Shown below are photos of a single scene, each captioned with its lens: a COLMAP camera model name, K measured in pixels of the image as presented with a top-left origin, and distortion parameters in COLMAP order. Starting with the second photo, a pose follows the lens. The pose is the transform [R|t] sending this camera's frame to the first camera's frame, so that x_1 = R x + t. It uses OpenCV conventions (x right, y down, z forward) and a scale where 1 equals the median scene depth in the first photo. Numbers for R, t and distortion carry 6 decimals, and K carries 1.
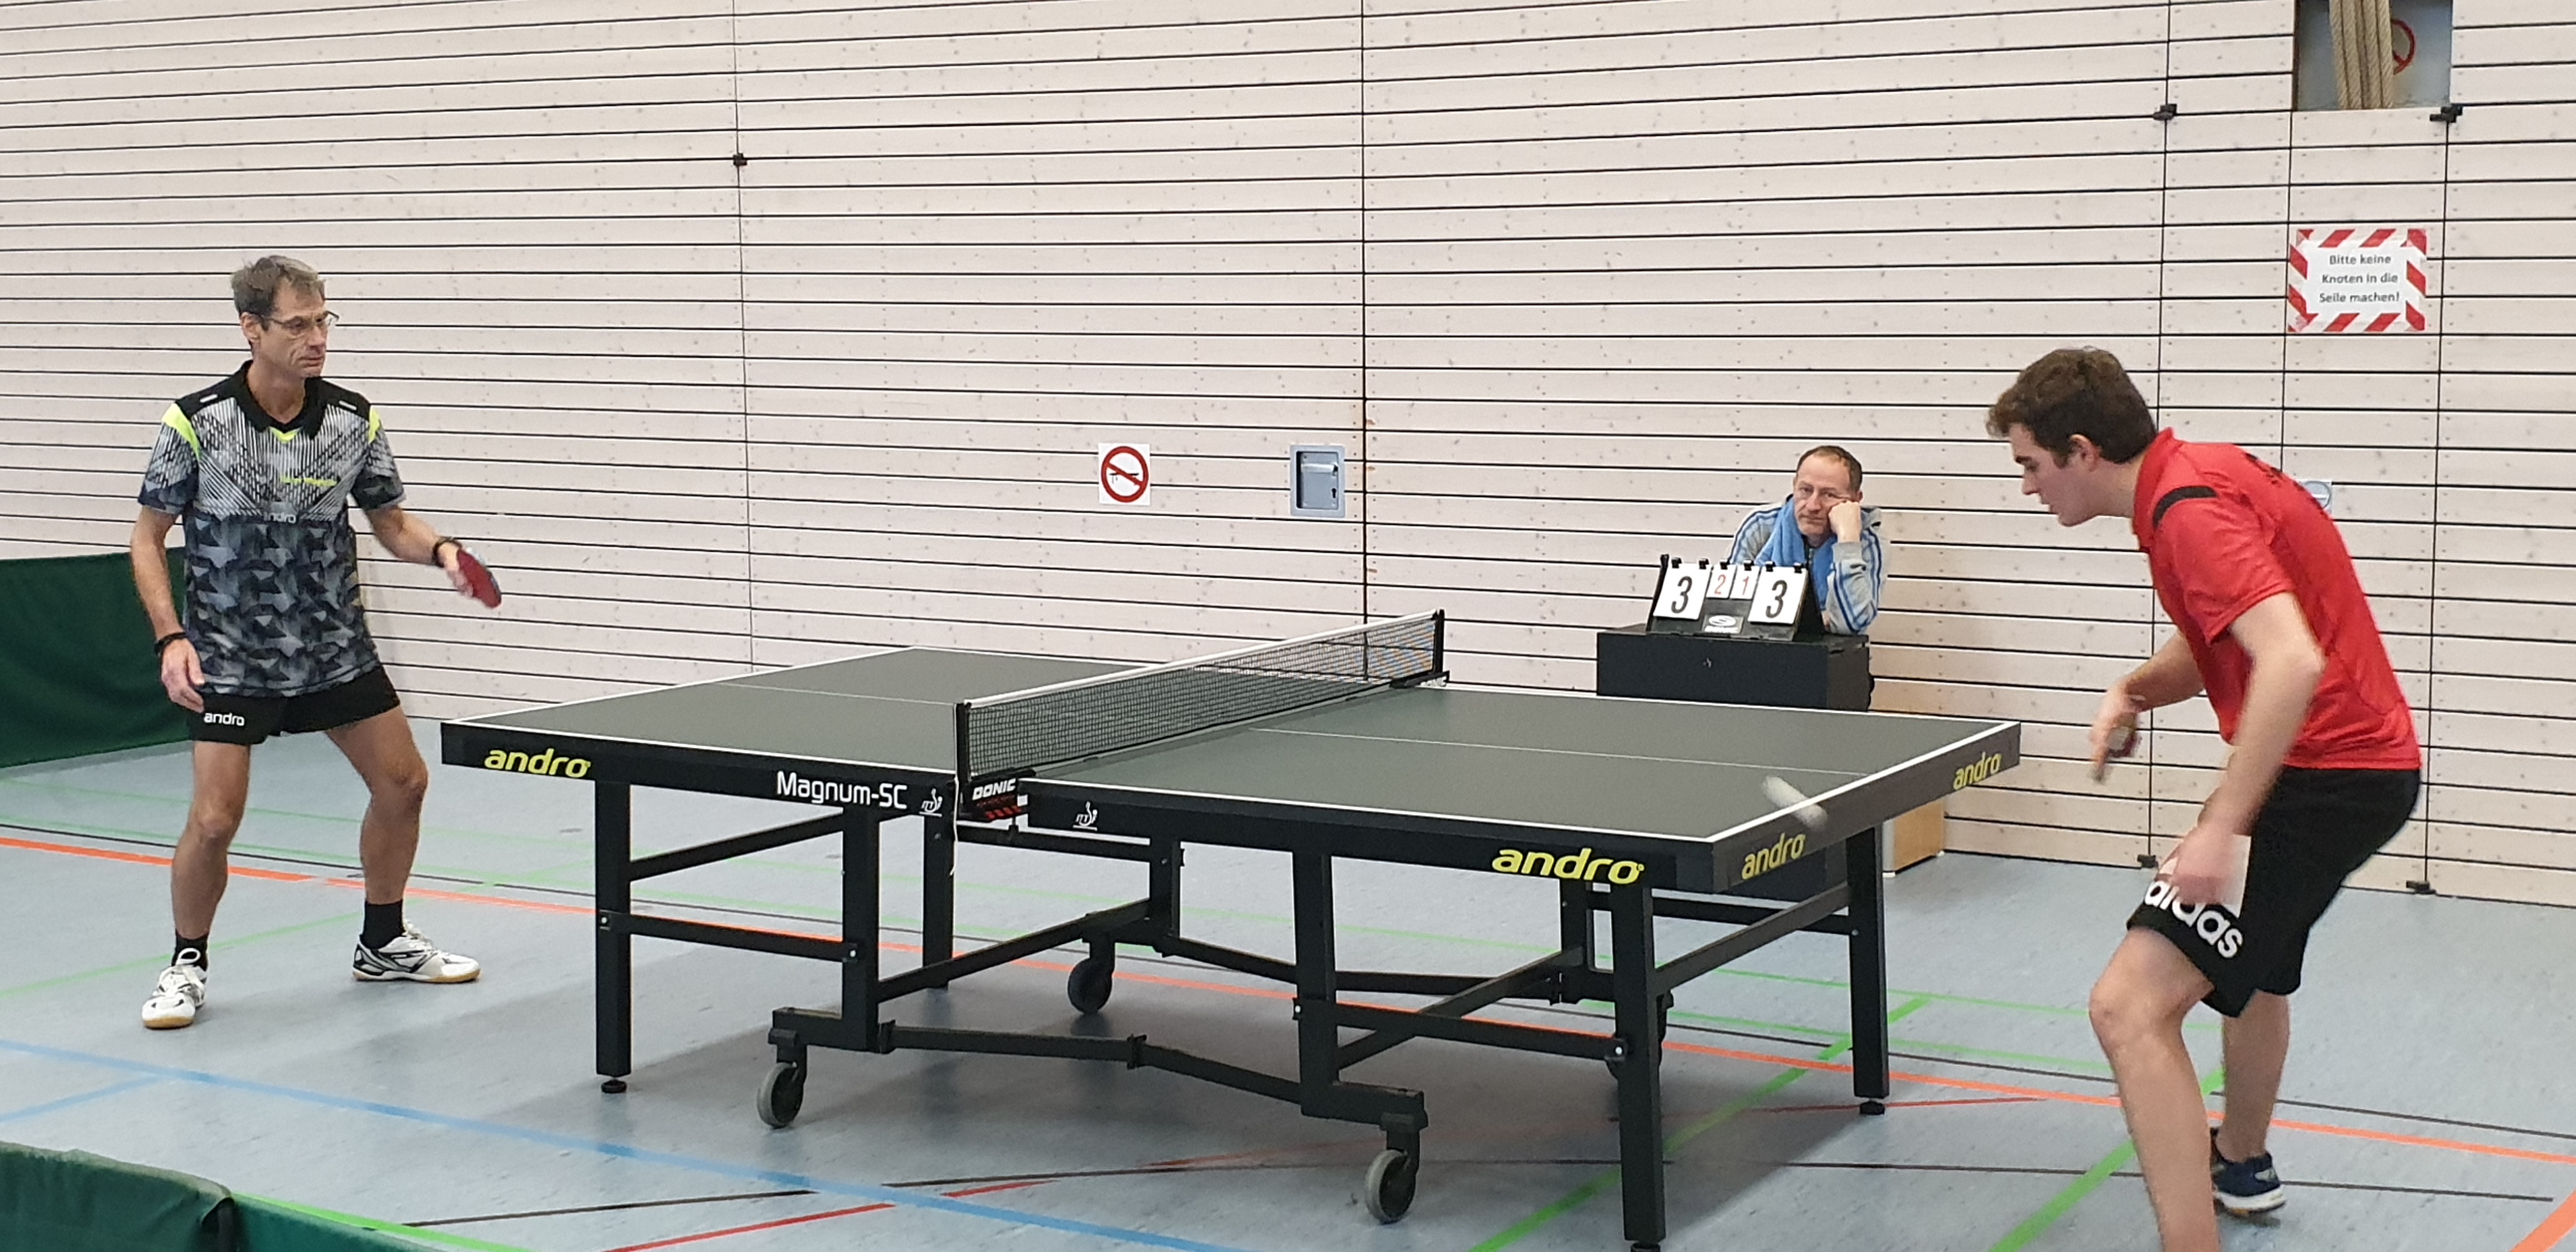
lens RADIAL K [[3278.0, 0, 1397.7], [0, 3278.0, 625.9], [0, 0, 1]] dist [0.307175, -1.267705]
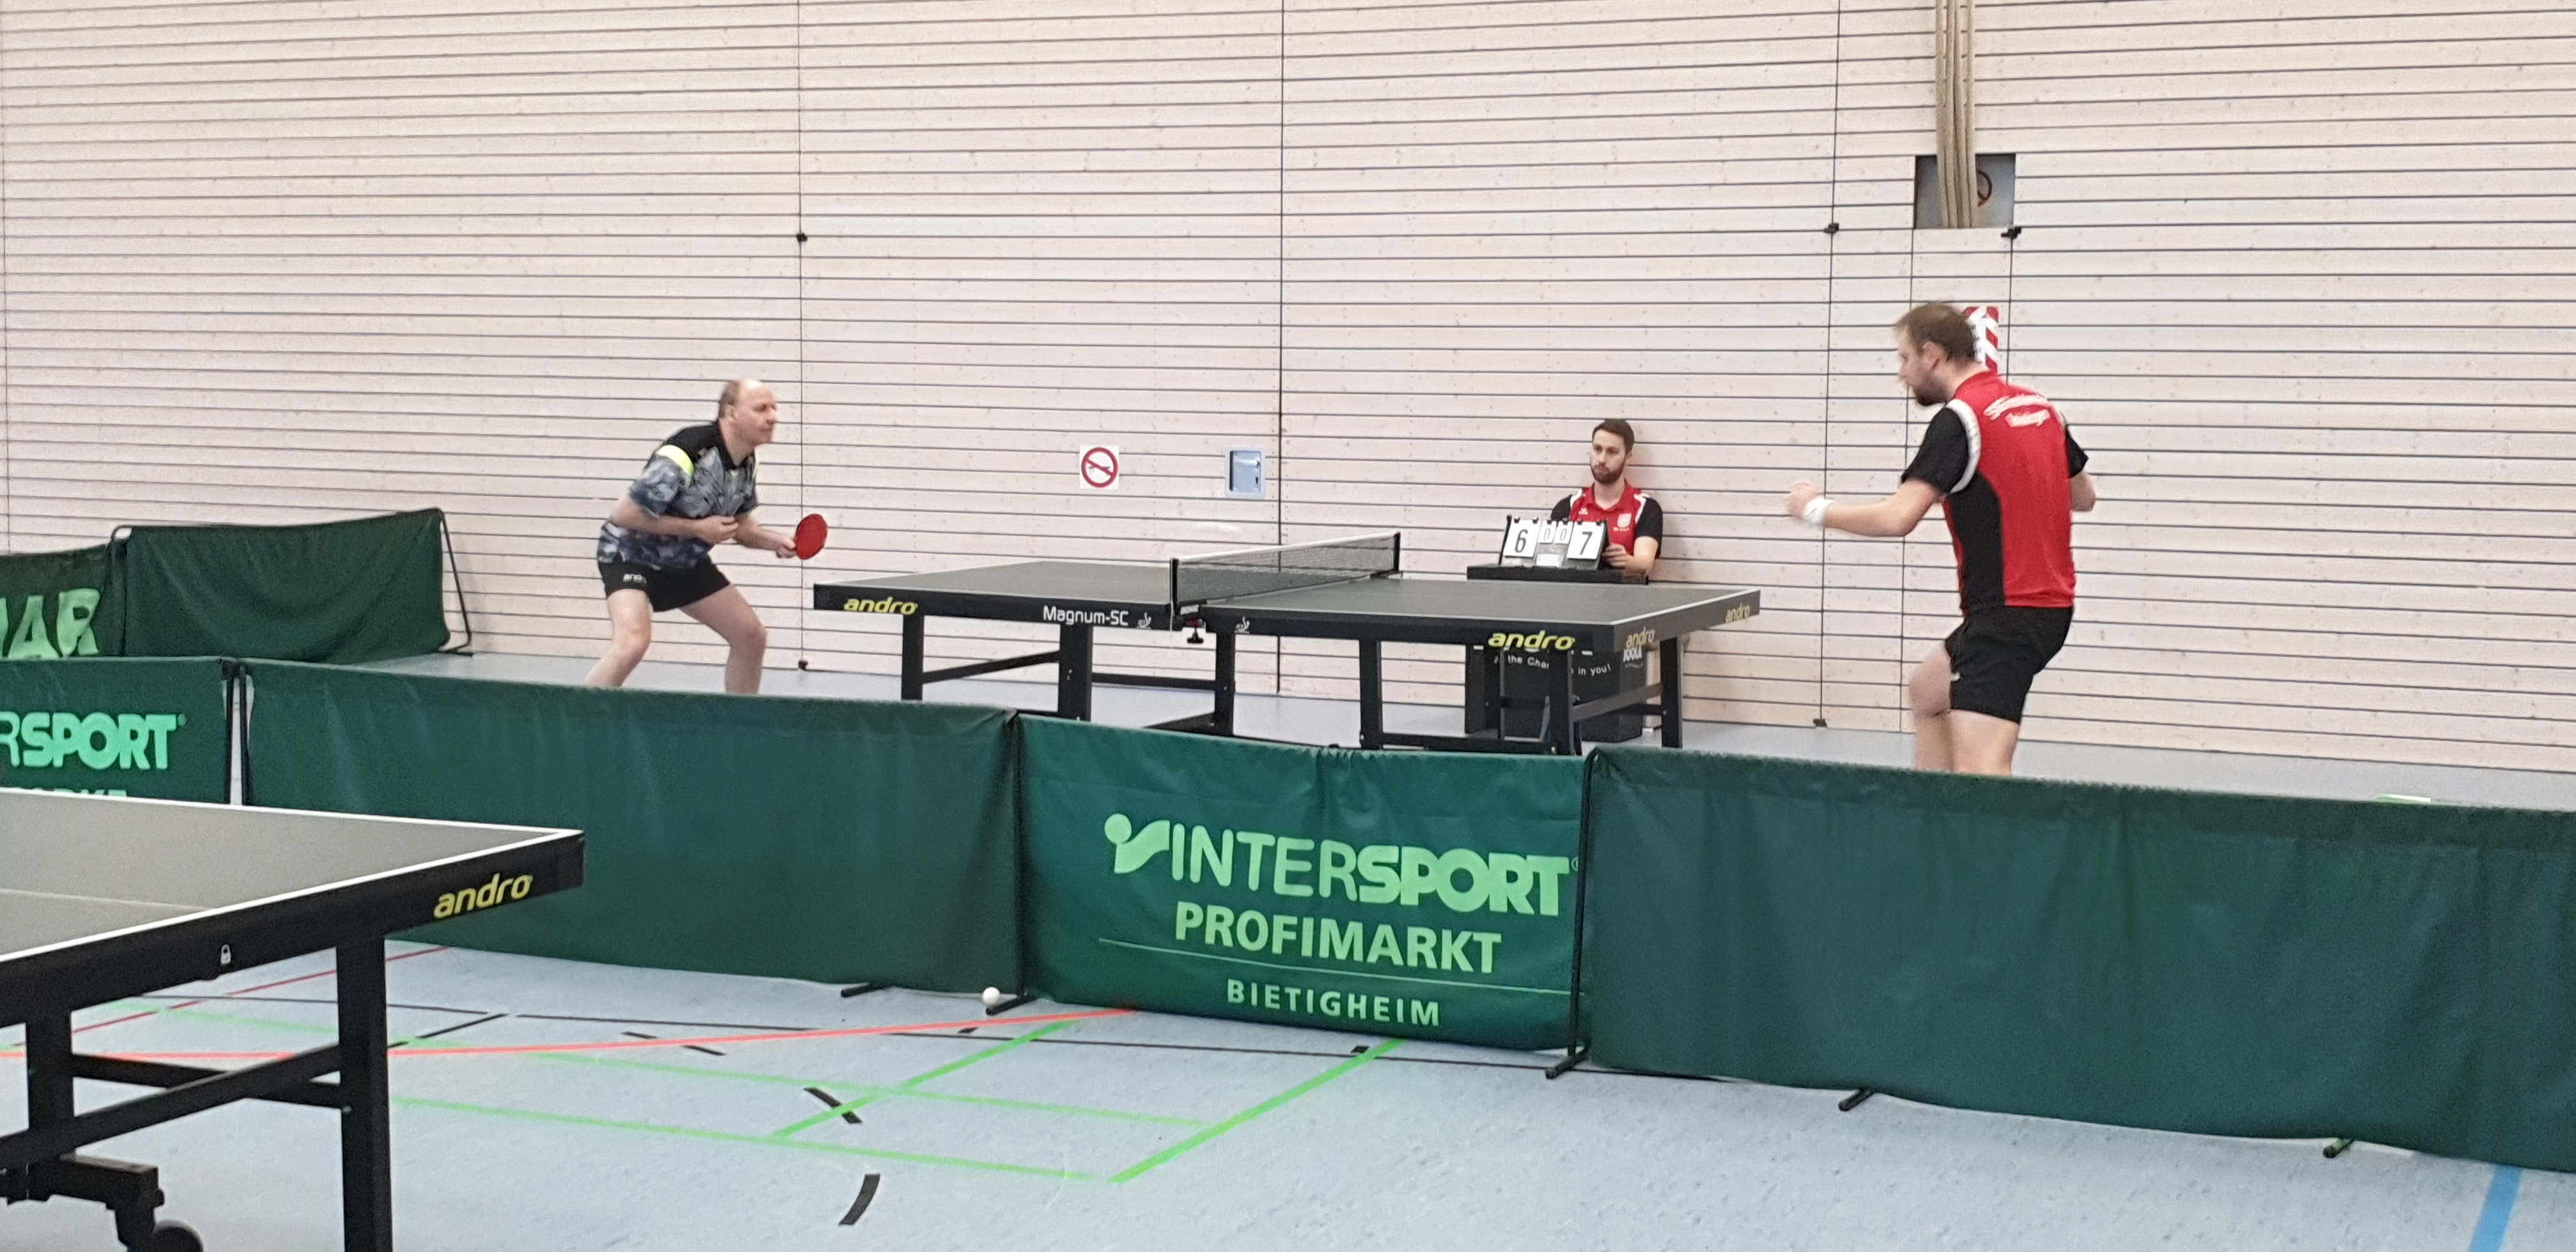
lens RADIAL K [[3278.0, 0, 1397.7], [0, 3278.0, 625.9], [0, 0, 1]] dist [0.307175, -1.267705]
pose [[0.993943, 0.006046, 0.109728, -0.125249], [-0.003492, 0.999719, -0.023456, 0.060669], [-0.109839, 0.022931, 0.993685, -0.452416]]
